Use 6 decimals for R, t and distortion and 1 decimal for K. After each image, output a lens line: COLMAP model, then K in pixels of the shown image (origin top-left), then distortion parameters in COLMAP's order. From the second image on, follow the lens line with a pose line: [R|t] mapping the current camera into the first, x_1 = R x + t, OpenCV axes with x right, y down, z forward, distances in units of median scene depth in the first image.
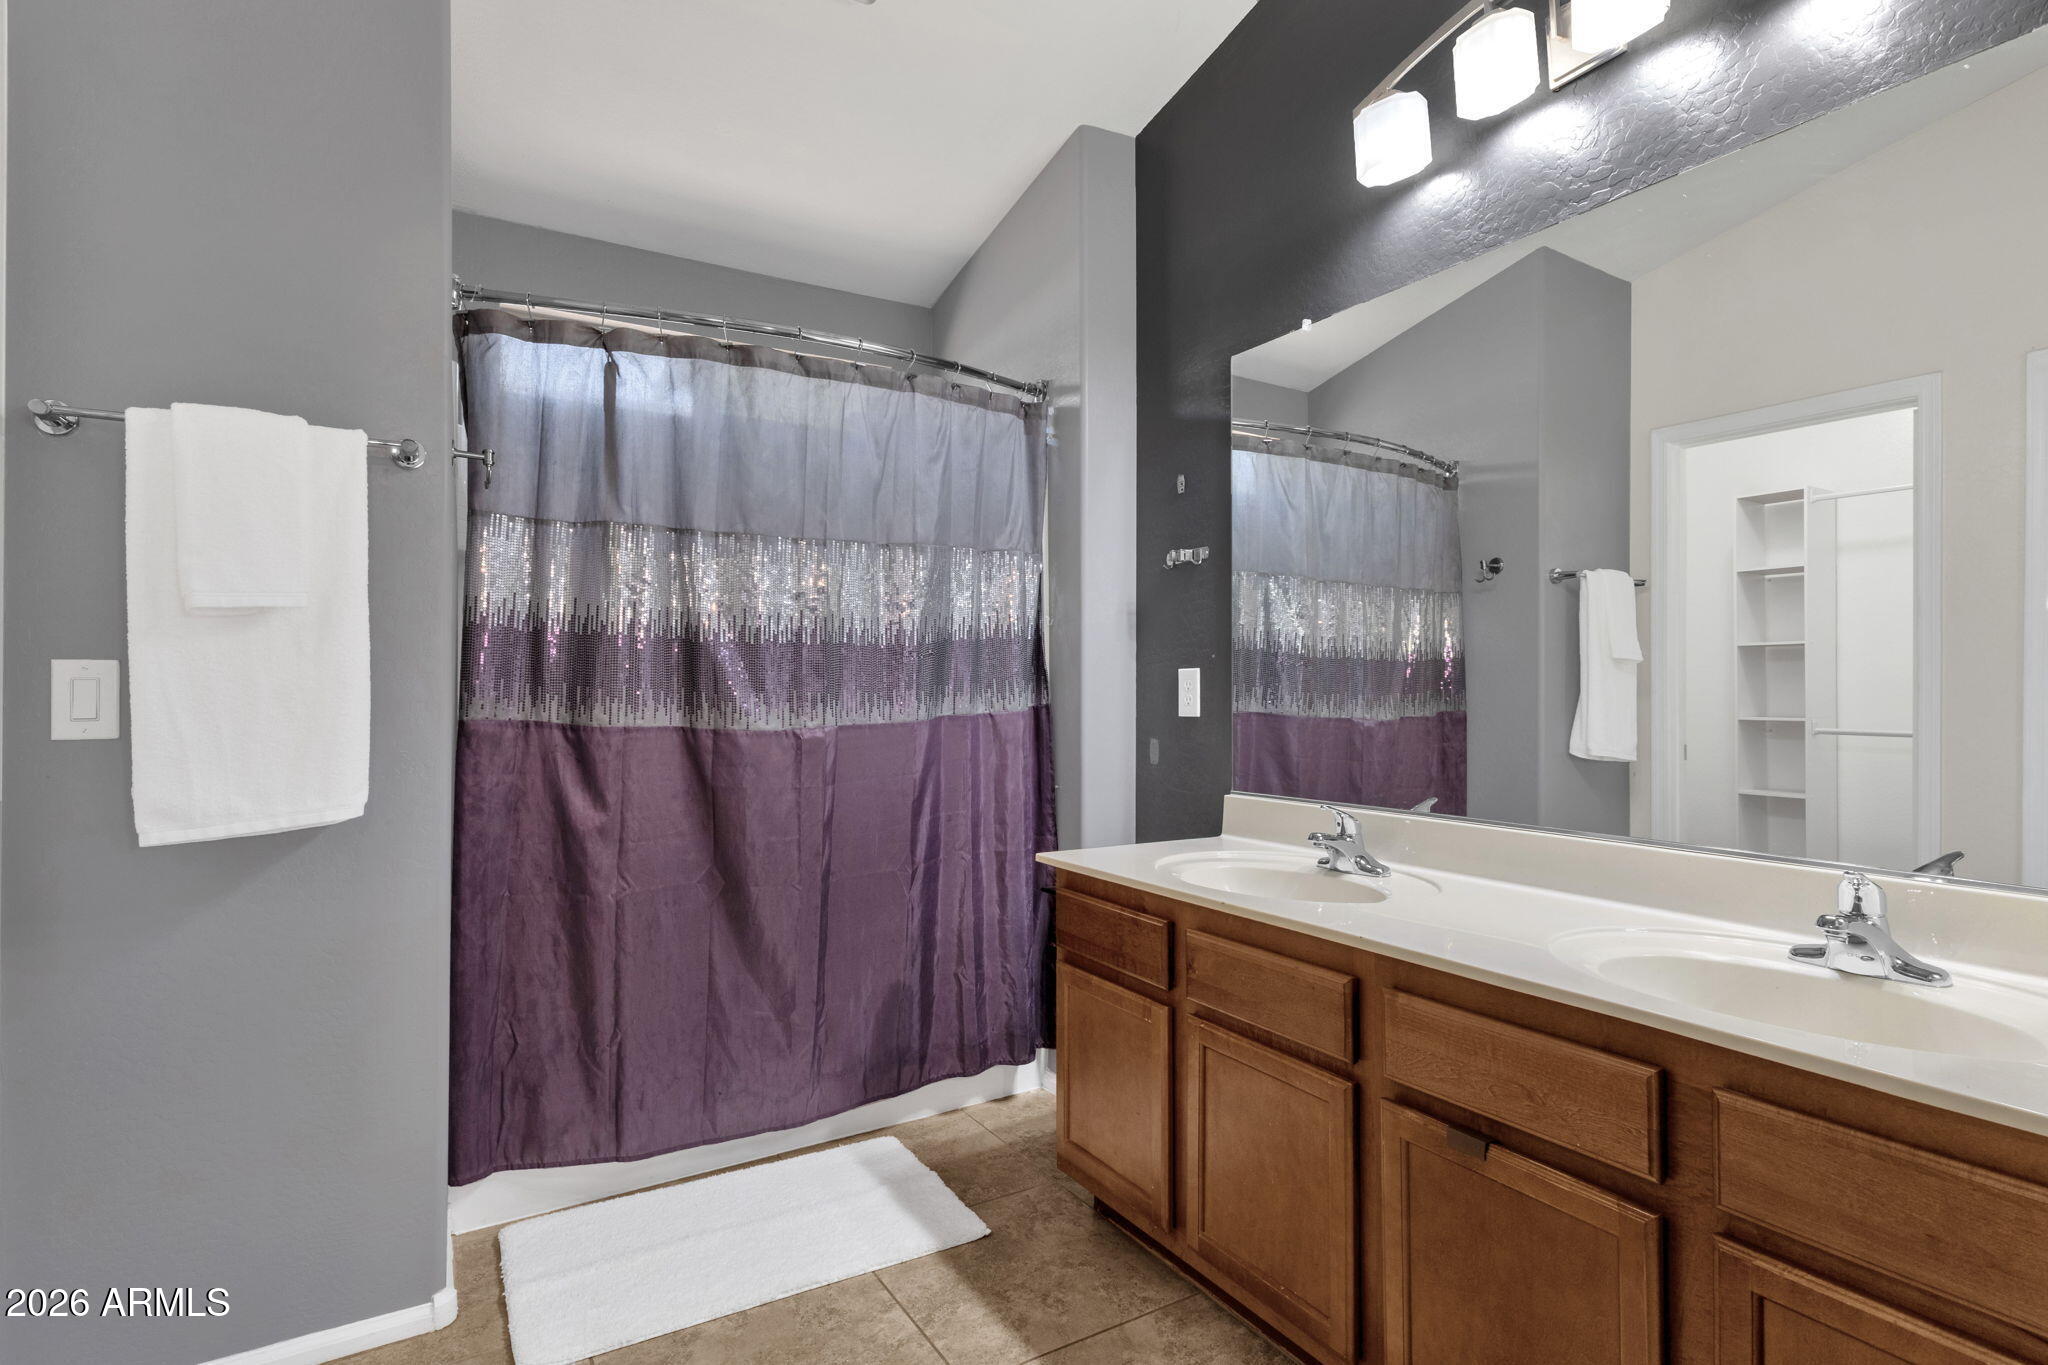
lens RADIAL K [[951.5, 0, 1019.2], [0, 951.5, 683.3], [0, 0, 1]] dist [0.003677, 0.001272]
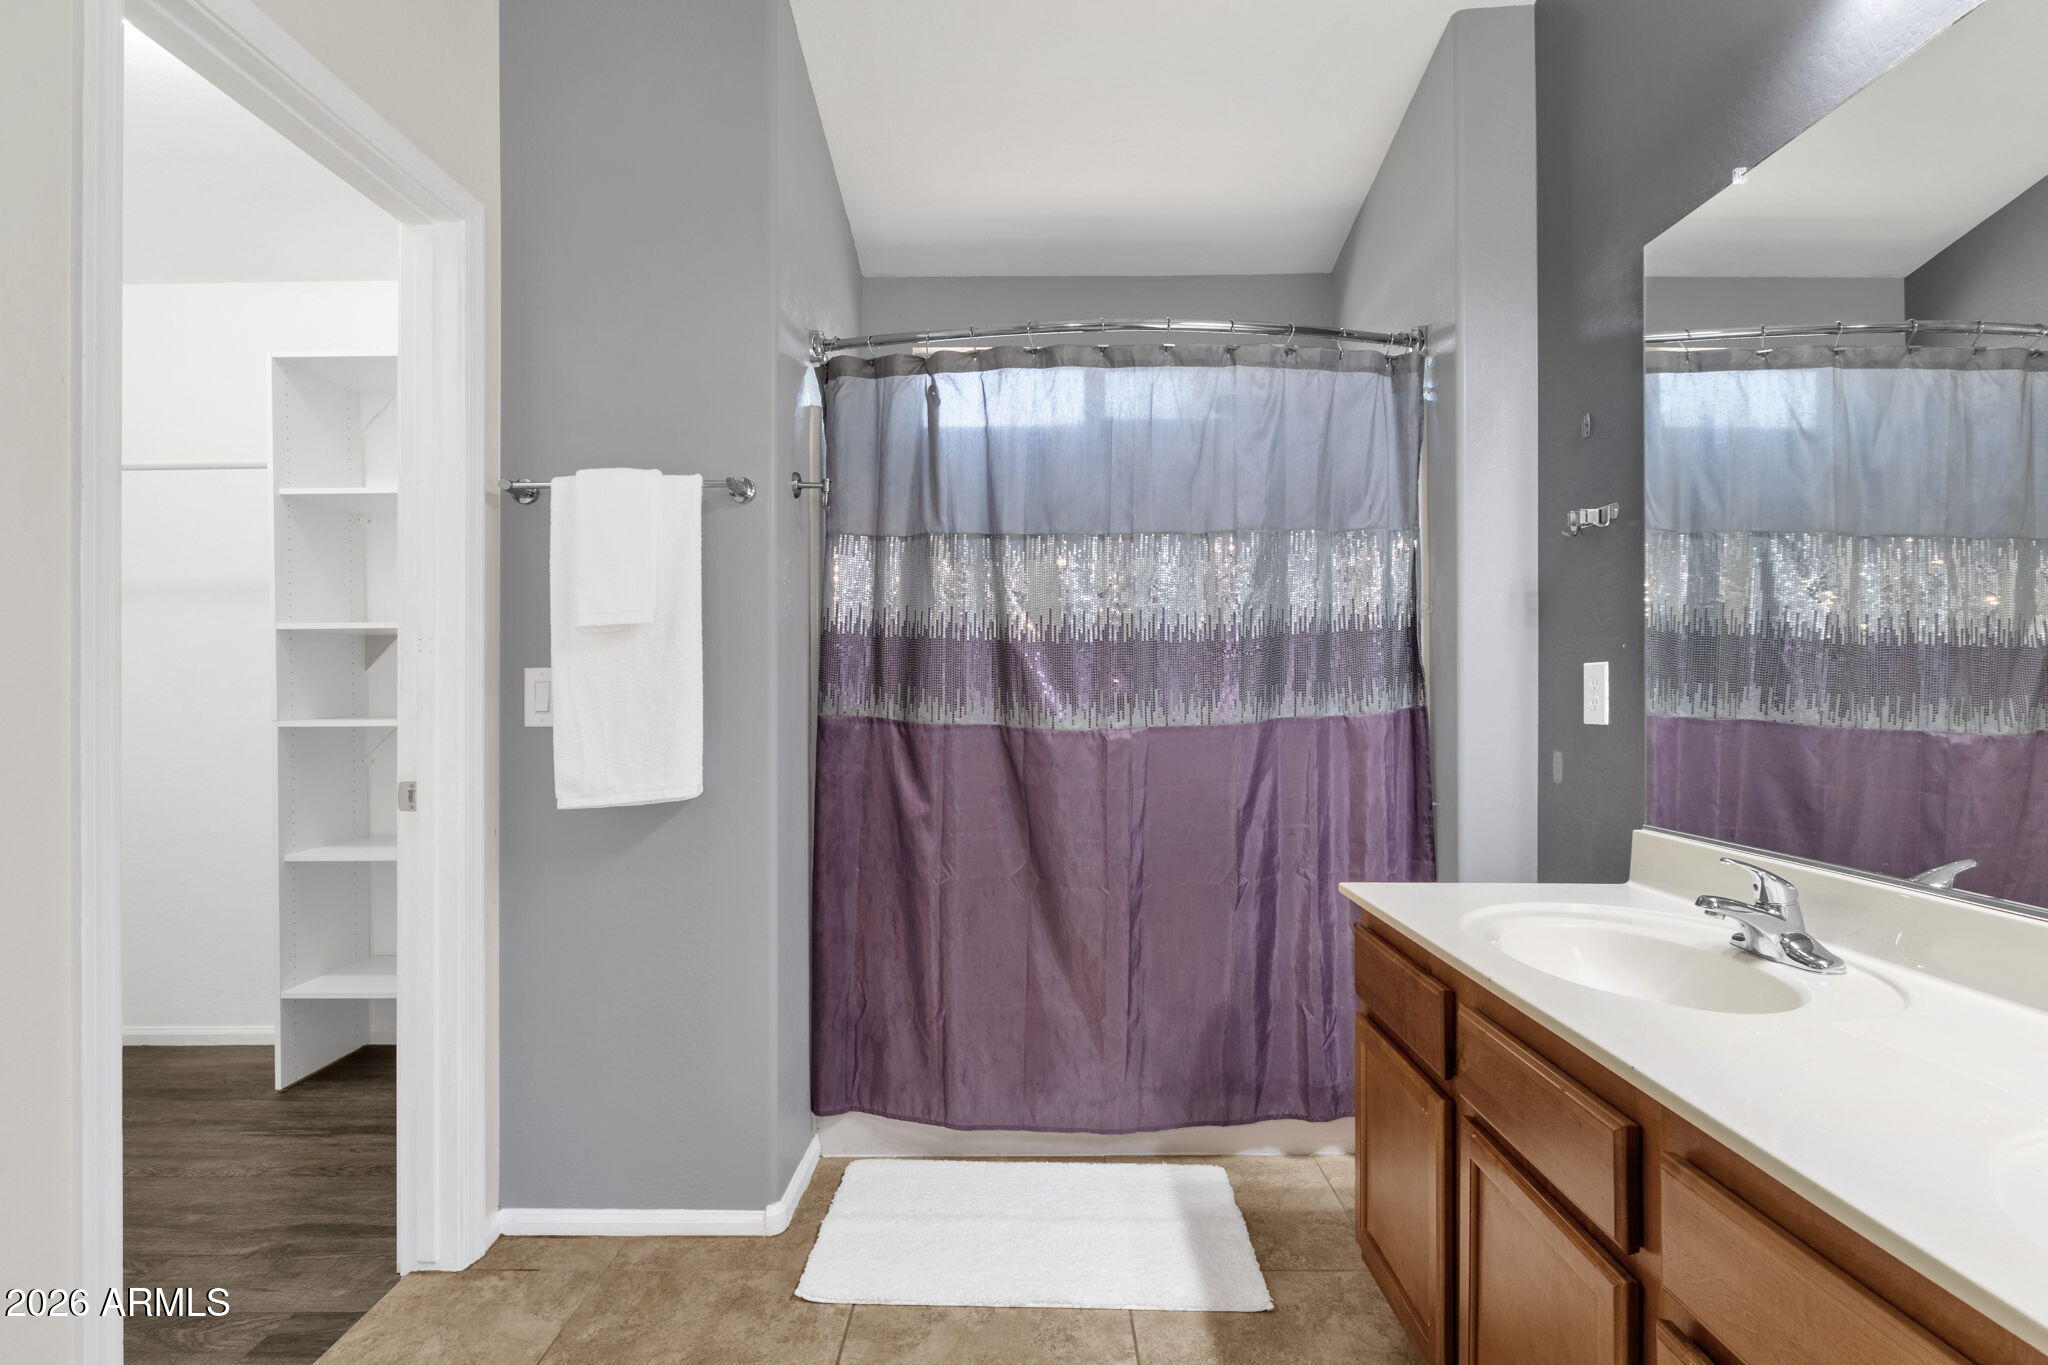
lens RADIAL K [[931.4, 0, 1068.3], [0, 931.4, 683.4], [0, 0, 1]] dist [-0.007851, 0.000444]
pose [[0.867072, -0.001187, -0.498182, 0.198774], [0.002818, 0.999993, 0.002522, -0.001904], [0.498175, -0.003590, 0.867069, 0.142761]]
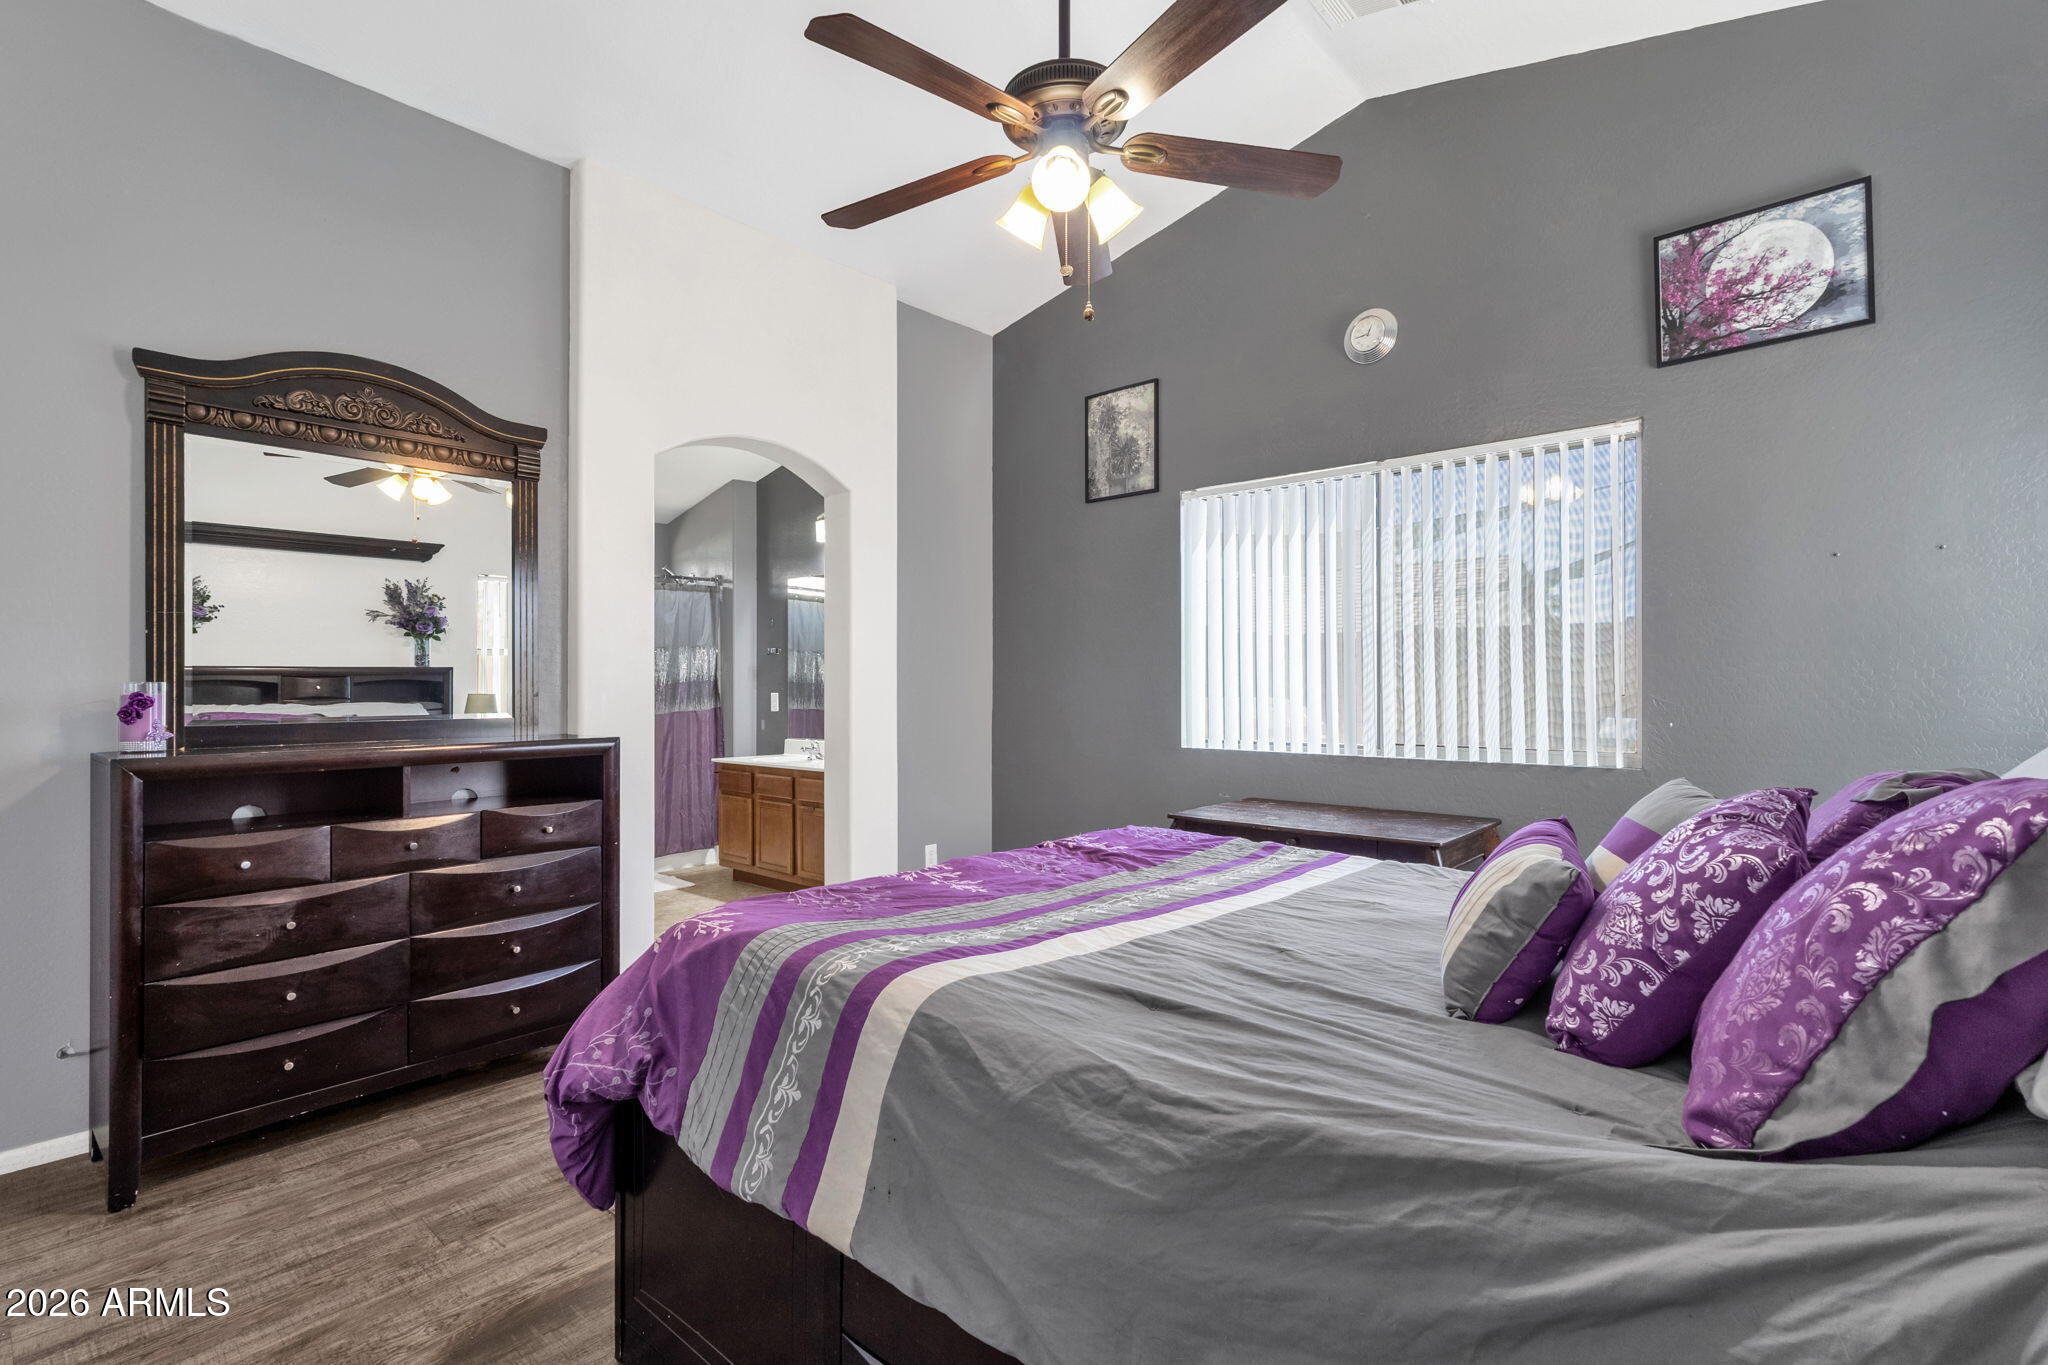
lens RADIAL K [[951.5, 0, 1019.2], [0, 951.5, 683.3], [0, 0, 1]] dist [0.003677, 0.001272]
pose [[0.958205, 0.001529, 0.286077, 0.079846], [0.000985, 0.999962, -0.008645, -0.020493], [-0.286079, 0.008566, 0.958168, -1.866965]]
